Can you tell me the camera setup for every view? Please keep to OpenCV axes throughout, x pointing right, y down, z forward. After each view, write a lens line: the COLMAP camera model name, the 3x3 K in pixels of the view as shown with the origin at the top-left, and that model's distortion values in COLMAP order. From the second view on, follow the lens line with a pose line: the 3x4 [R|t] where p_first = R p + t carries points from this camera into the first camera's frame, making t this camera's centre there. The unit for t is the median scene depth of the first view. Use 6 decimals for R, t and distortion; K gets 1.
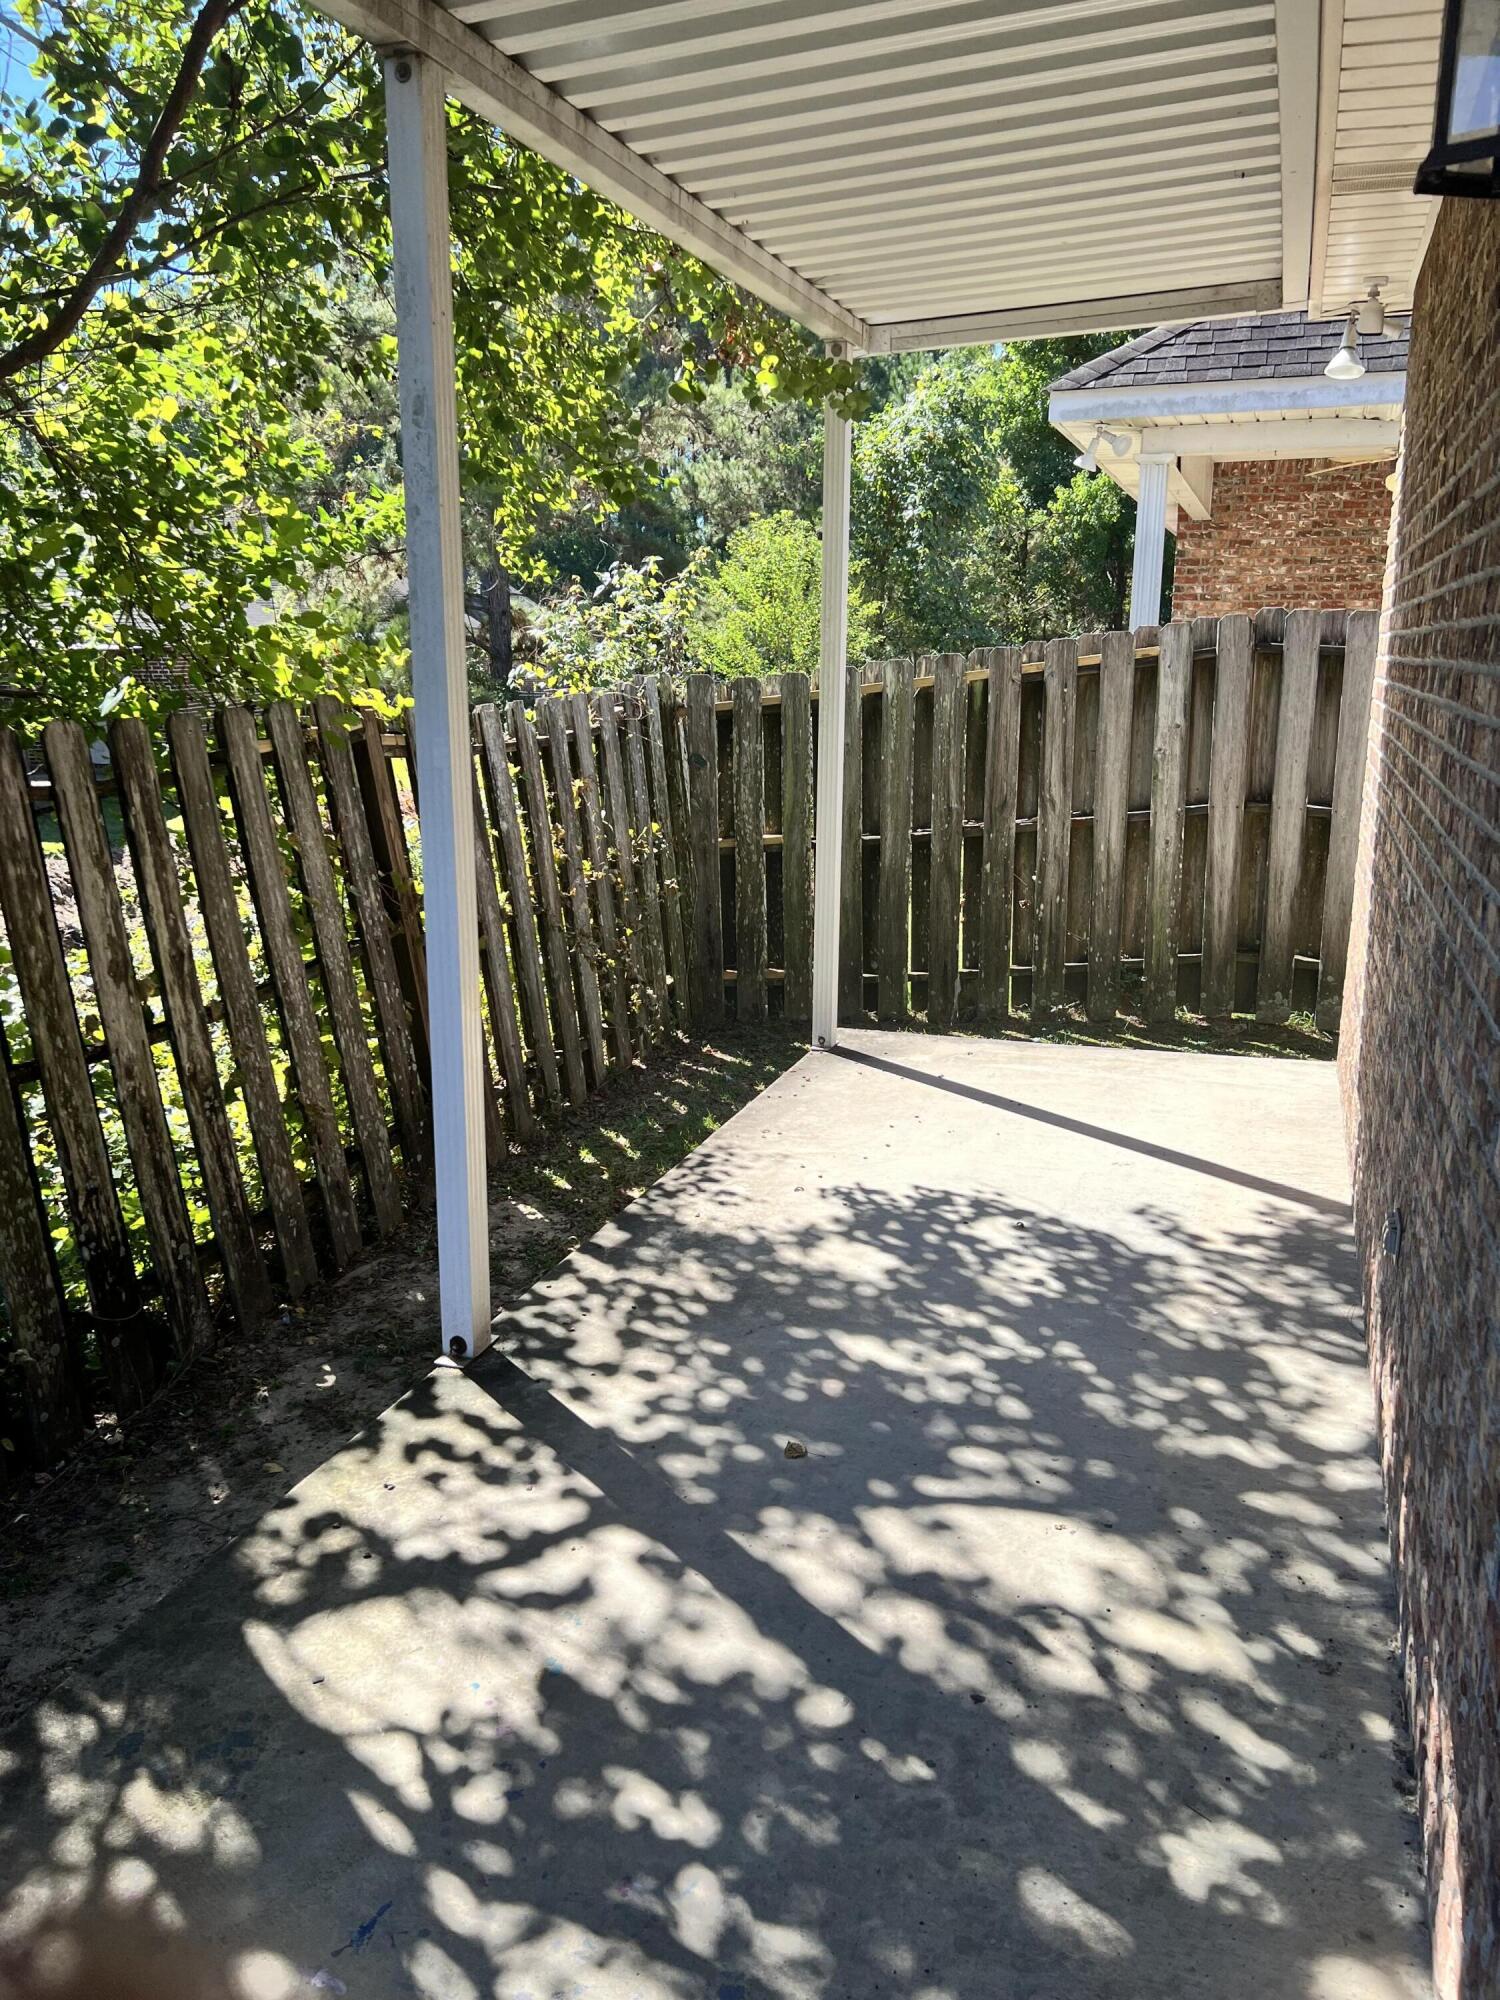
lens RADIAL K [[1490.9, 0, 746.9], [0, 1490.9, 1002.9], [0, 0, 1]] dist [0.003909, -0.001894]
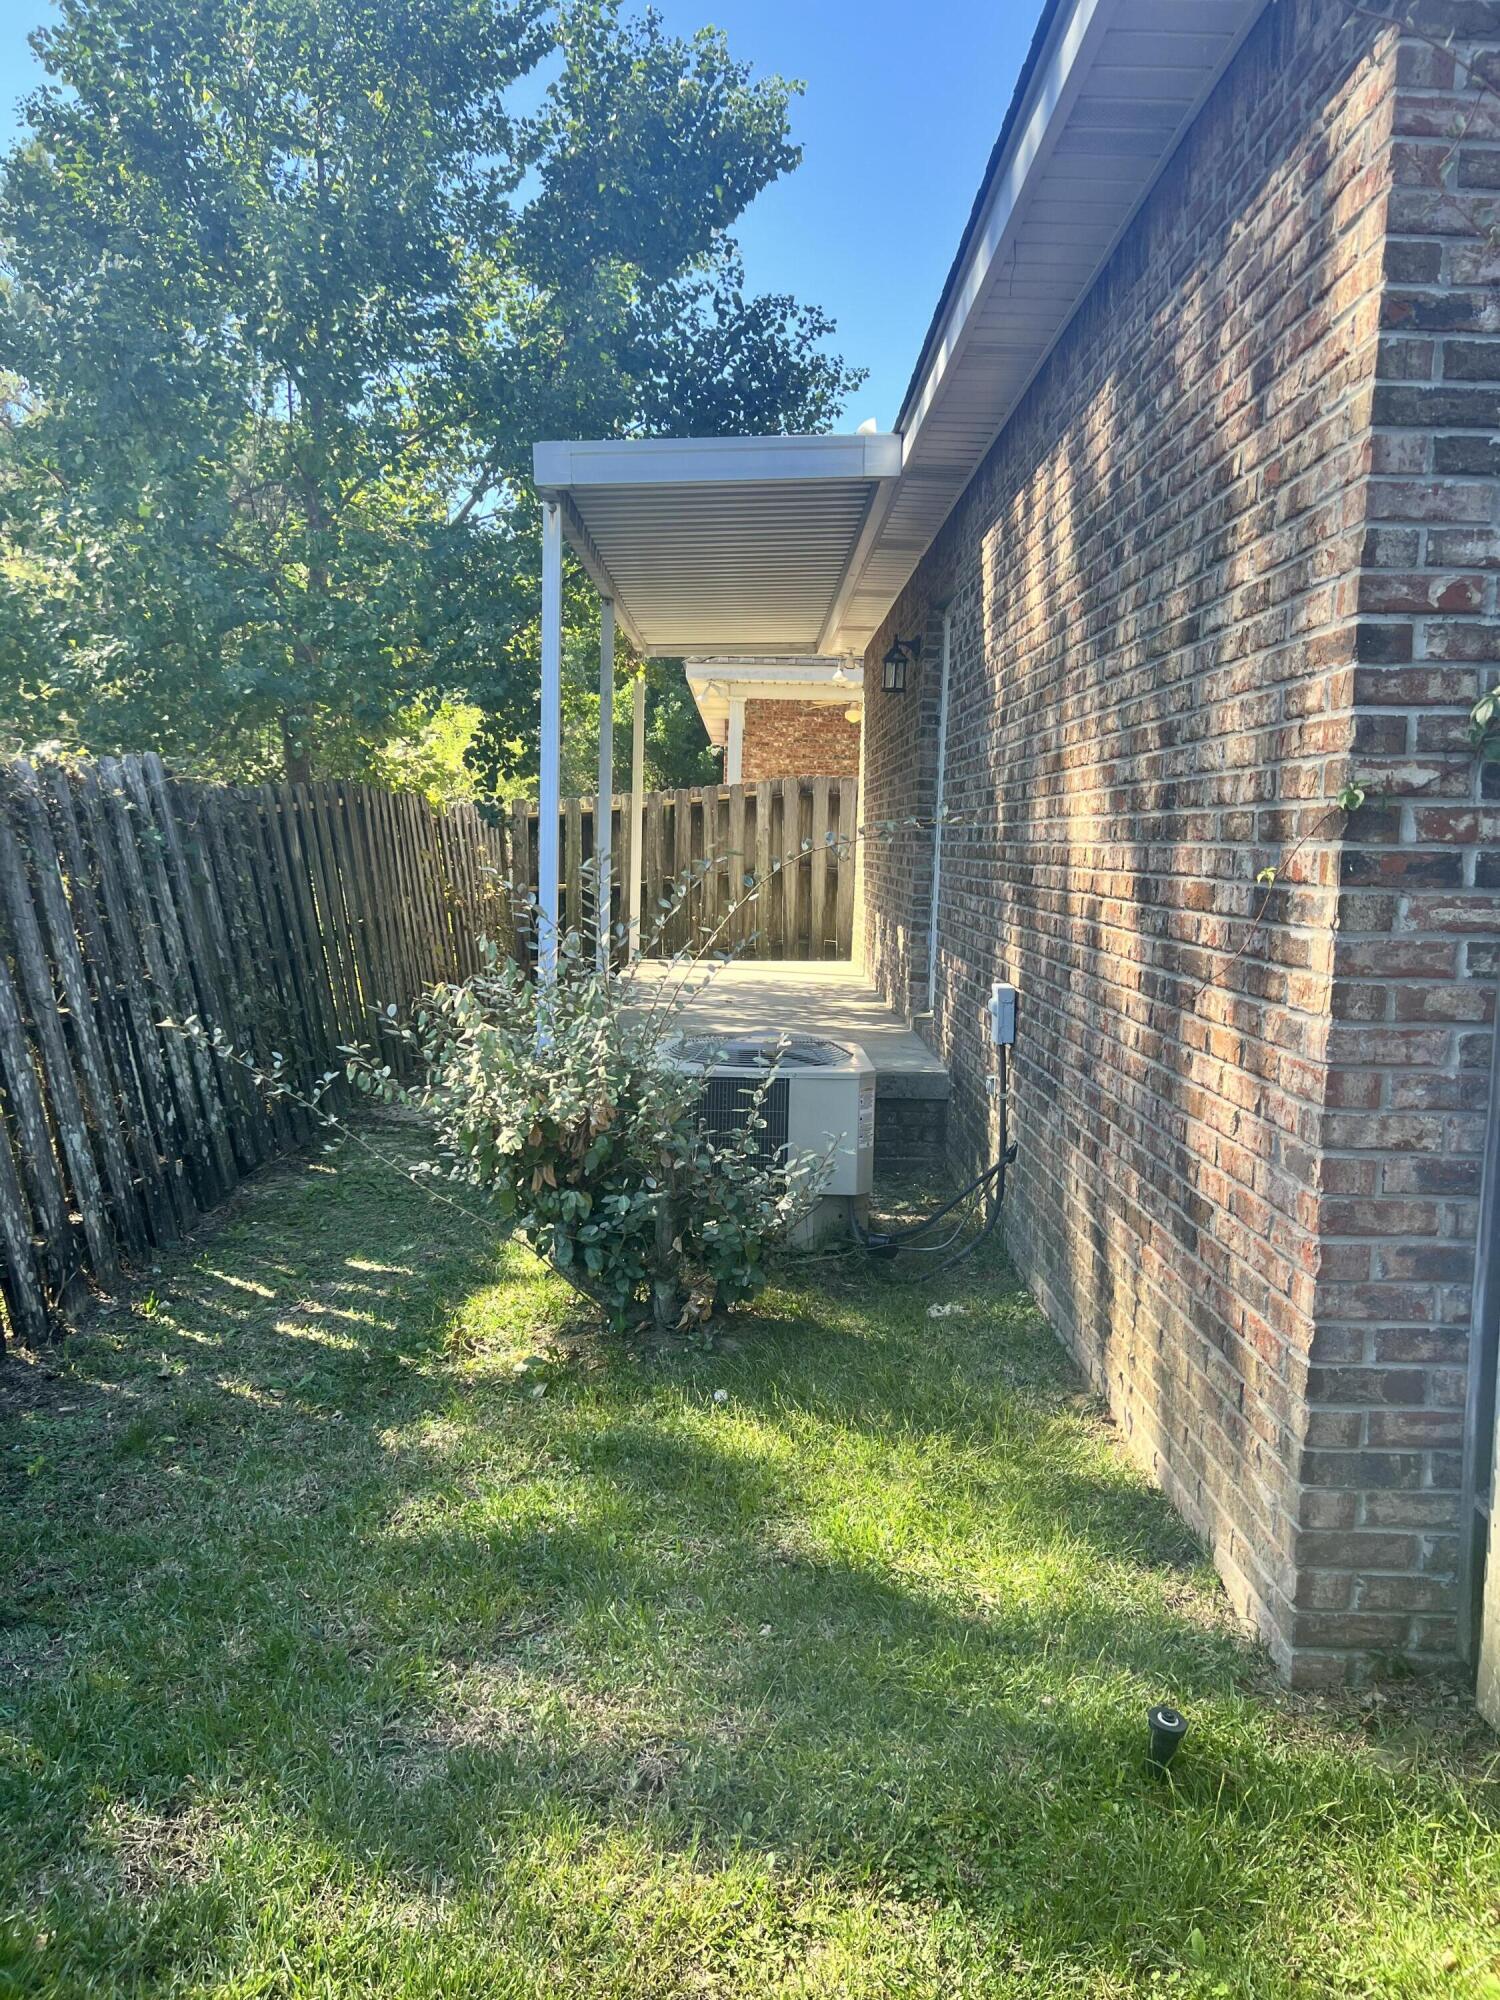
lens RADIAL K [[1490.9, 0, 751.8], [0, 1490.9, 999.5], [0, 0, 1]] dist [0.003909, -0.001894]
pose [[0.937367, -0.011911, 0.348139, -0.450090], [0.054439, 0.992144, -0.112632, 0.278763], [-0.344063, 0.124529, 0.930652, -0.882554]]
